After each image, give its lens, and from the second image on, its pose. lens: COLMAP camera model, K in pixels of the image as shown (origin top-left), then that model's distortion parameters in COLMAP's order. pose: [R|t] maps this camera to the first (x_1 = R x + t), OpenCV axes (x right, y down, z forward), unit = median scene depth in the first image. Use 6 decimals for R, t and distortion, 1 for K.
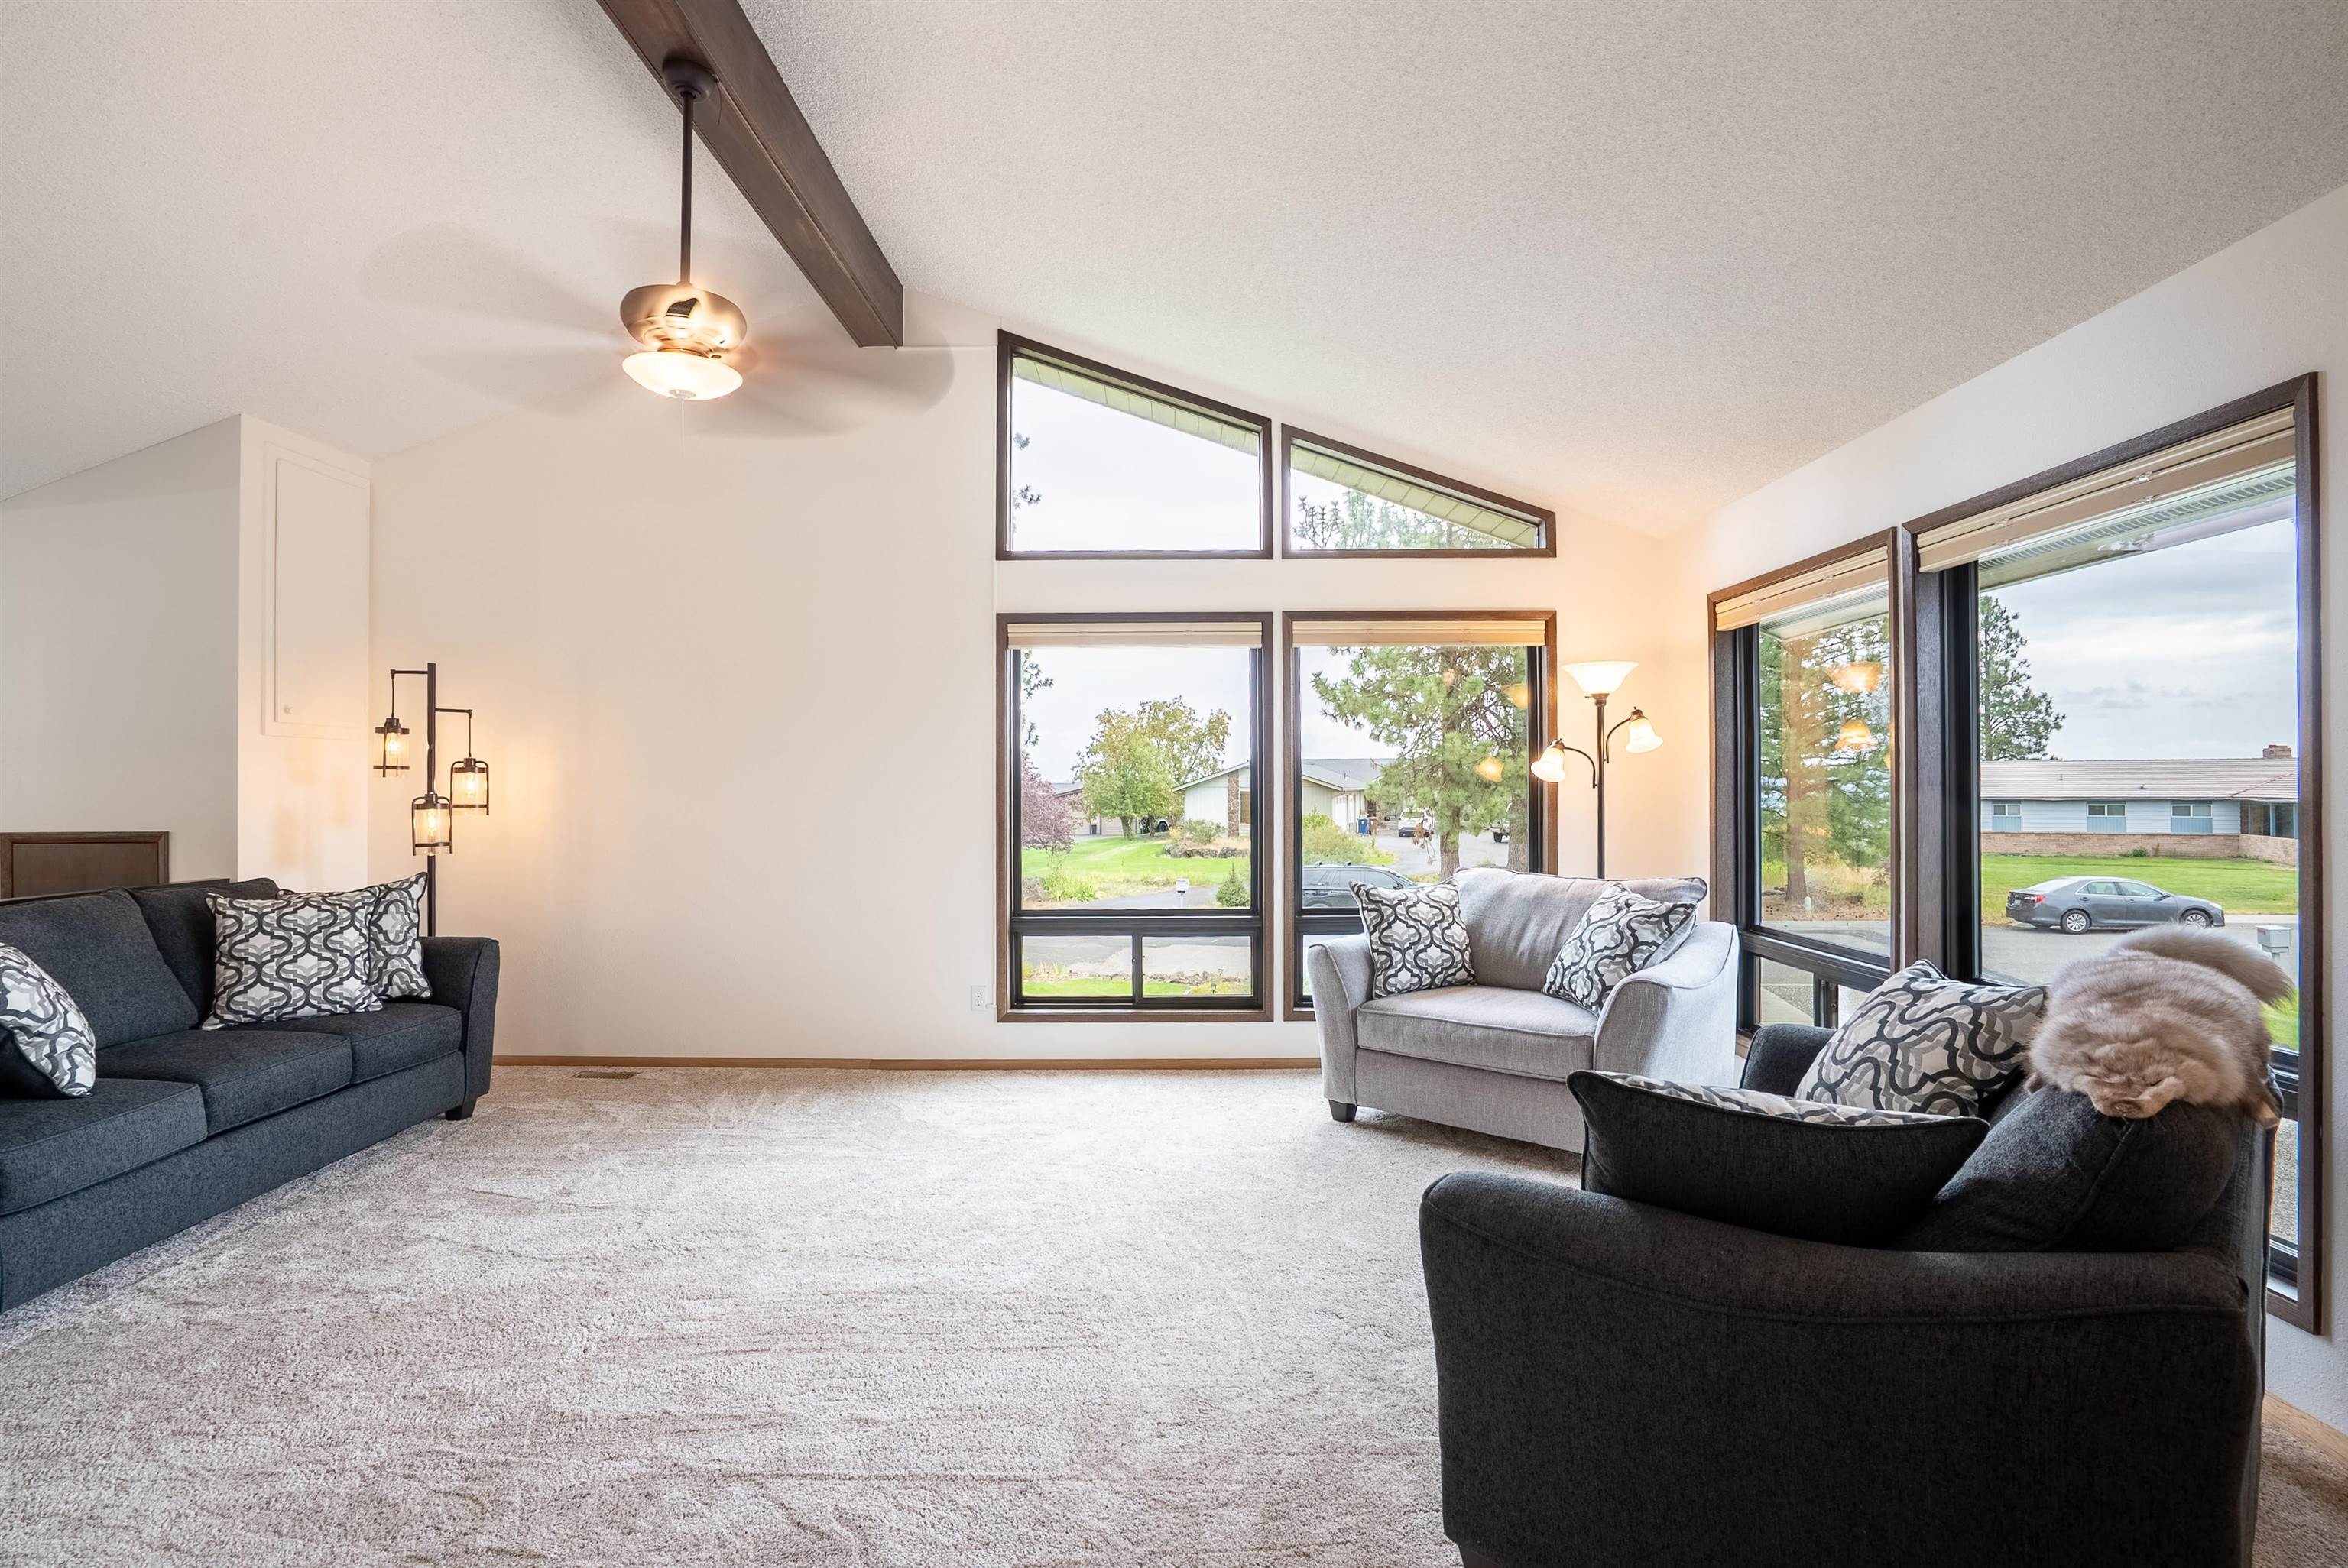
lens RADIAL K [[1105.0, 0, 1189.1], [0, 1105.0, 776.0], [0, 0, 1]] dist [-0.065739, 0.029393]
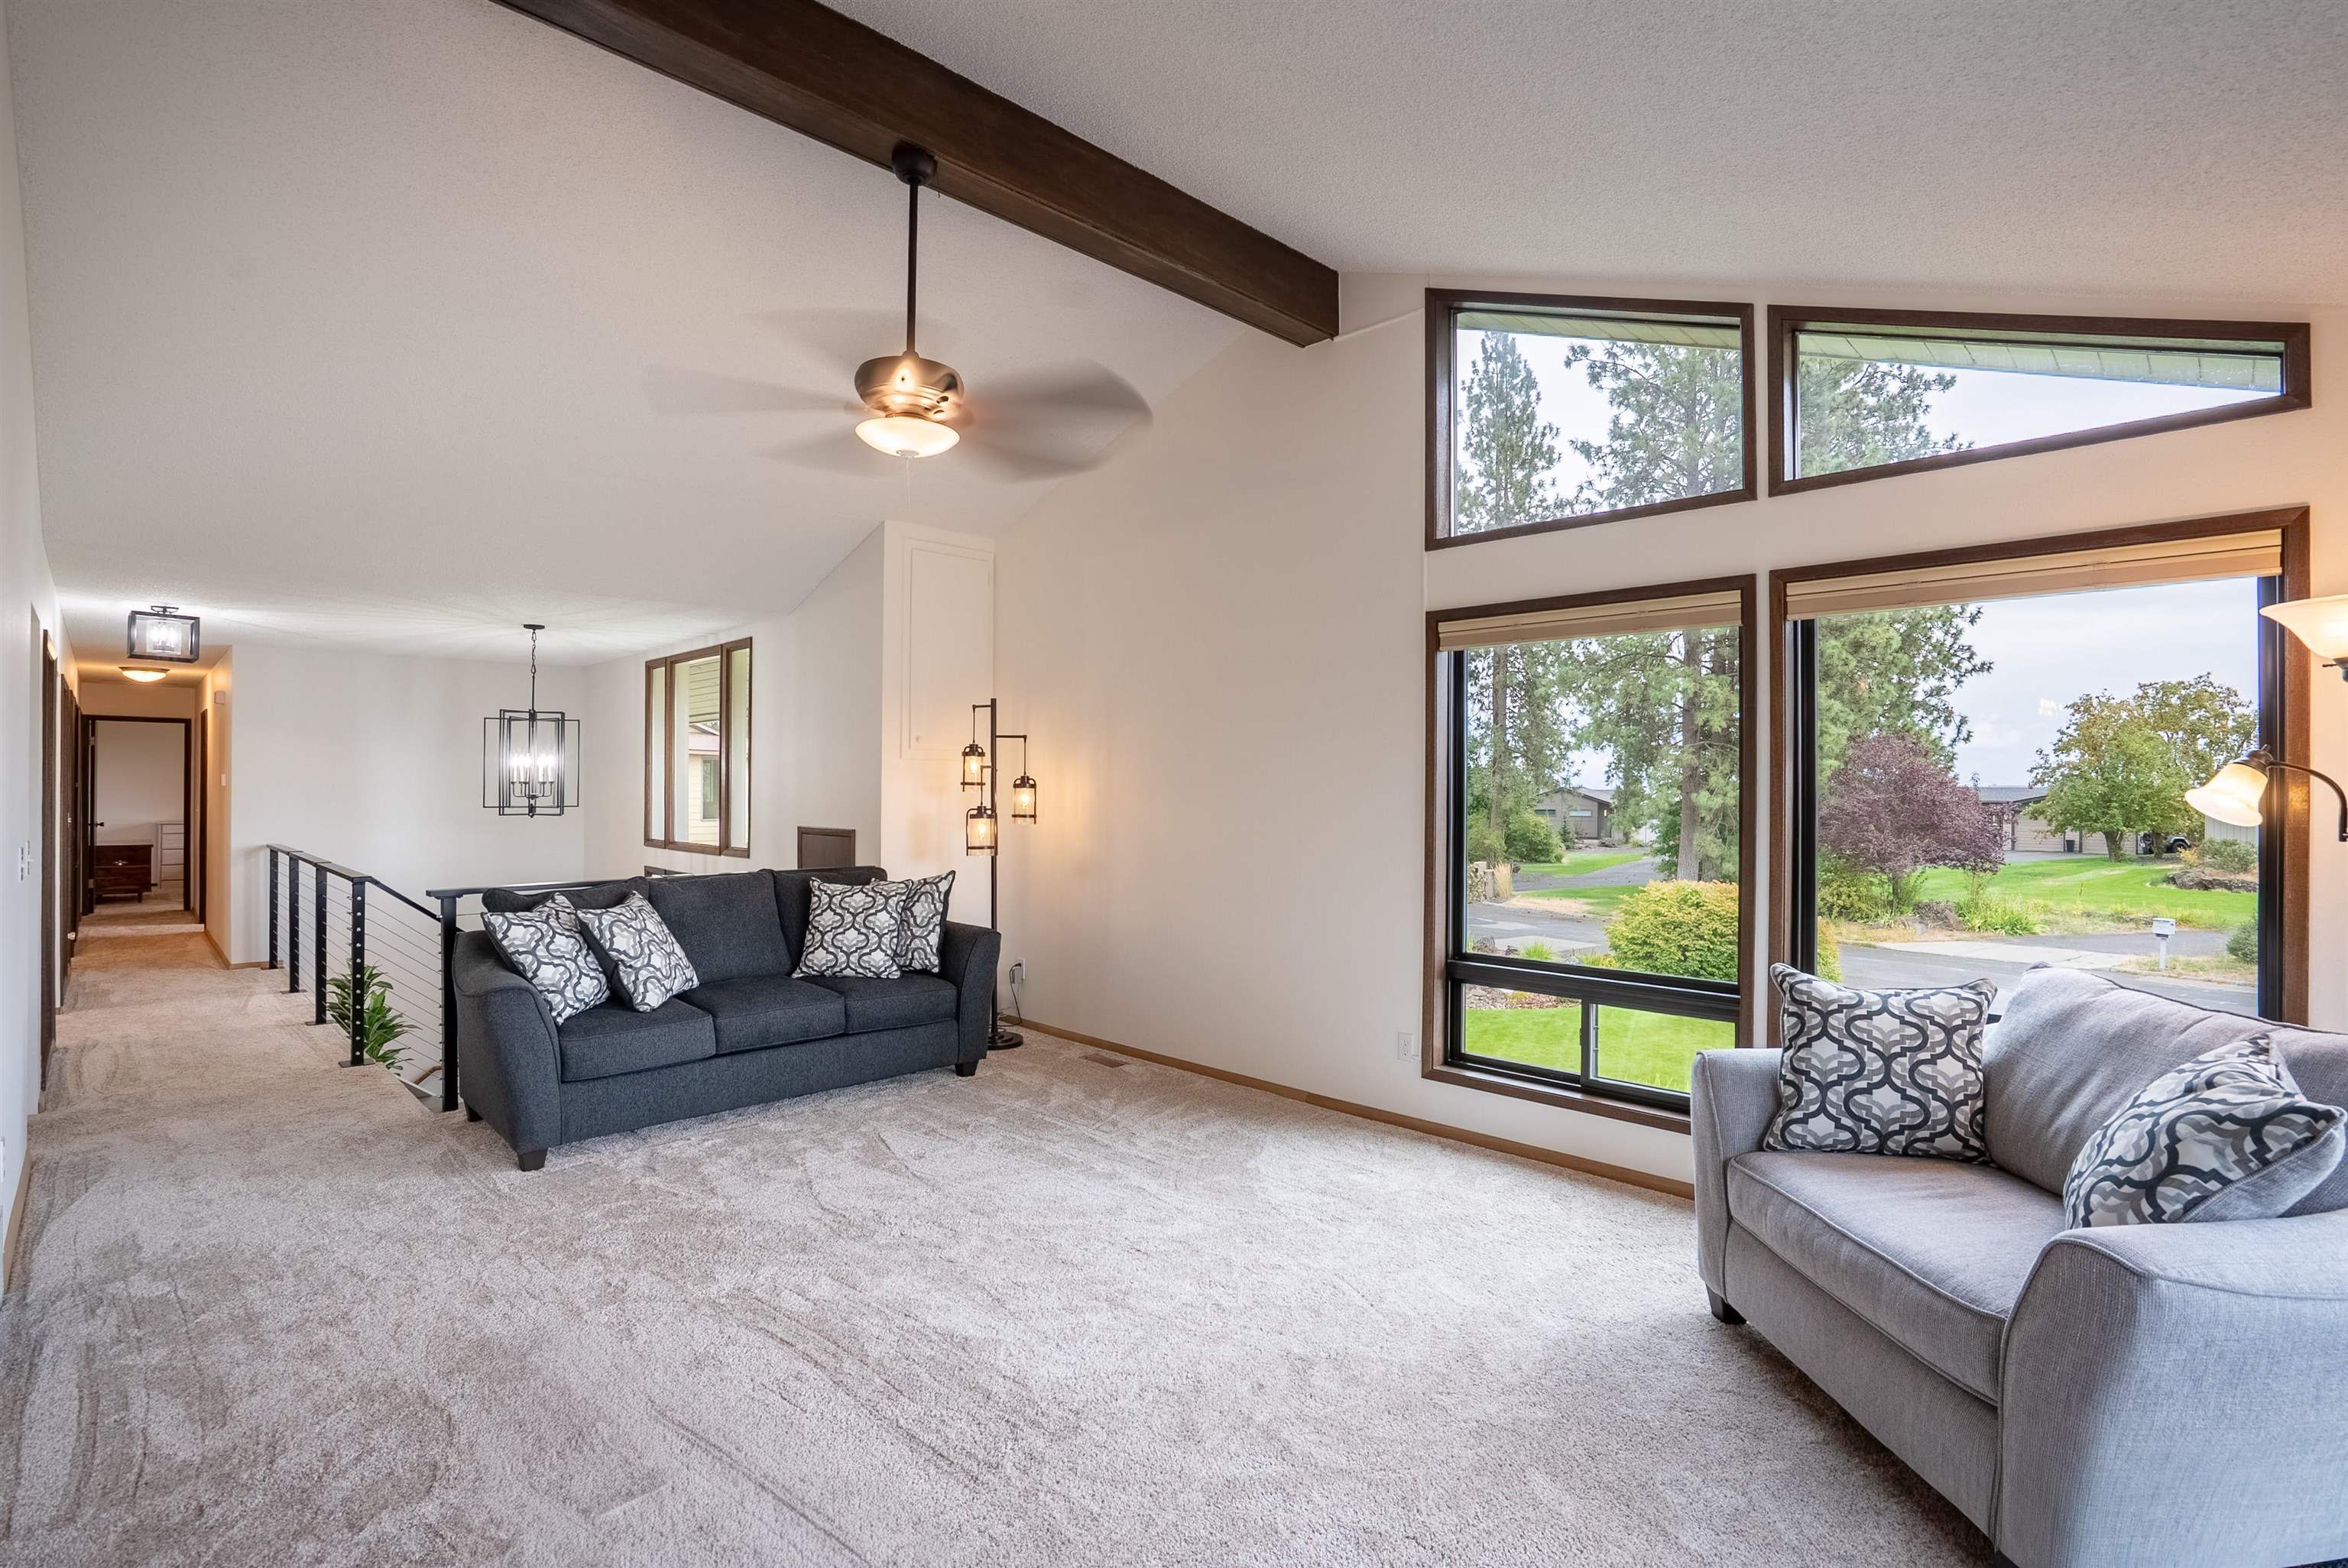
lens RADIAL K [[1105.0, 0, 1189.1], [0, 1105.0, 776.0], [0, 0, 1]] dist [-0.065739, 0.029393]
pose [[0.717489, 0.002797, -0.696565, 0.373990], [-0.003912, 0.999992, -0.000013, -0.020294], [0.696559, 0.002734, 0.717494, 0.297725]]
